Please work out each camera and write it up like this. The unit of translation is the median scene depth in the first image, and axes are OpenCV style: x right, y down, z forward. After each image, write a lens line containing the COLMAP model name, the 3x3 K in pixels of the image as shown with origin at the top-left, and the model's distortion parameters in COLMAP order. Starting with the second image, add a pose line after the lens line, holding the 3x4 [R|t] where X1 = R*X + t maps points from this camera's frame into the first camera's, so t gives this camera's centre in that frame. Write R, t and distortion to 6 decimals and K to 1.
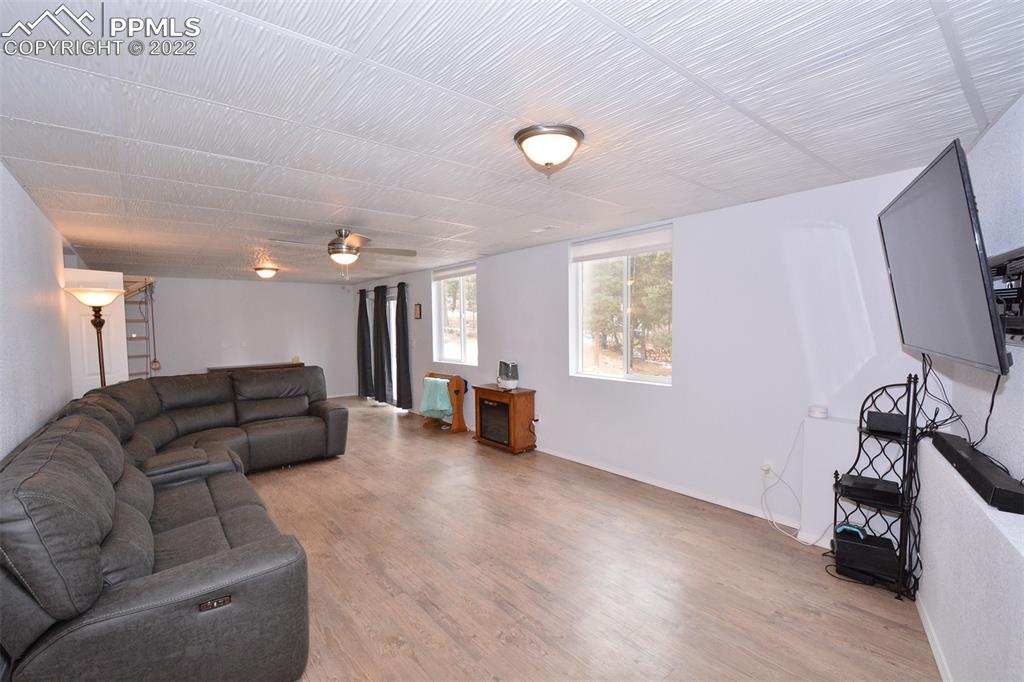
lens RADIAL K [[448.8, 0, 508.0], [0, 448.8, 350.6], [0, 0, 1]] dist [-0.001285, -0.000561]
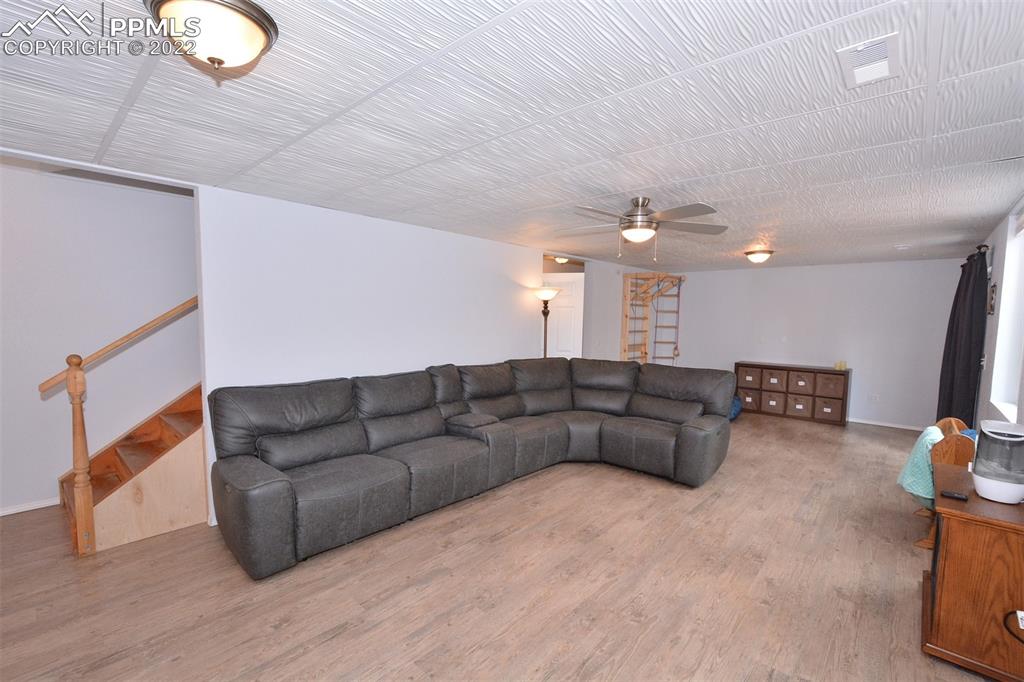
lens RADIAL K [[448.8, 0, 508.0], [0, 448.8, 350.6], [0, 0, 1]] dist [-0.001285, -0.000561]
pose [[0.140582, 0.094202, -0.985577, 0.407617], [-0.076594, 0.993515, 0.084036, -0.052448], [0.987102, 0.063676, 0.146886, 0.688717]]
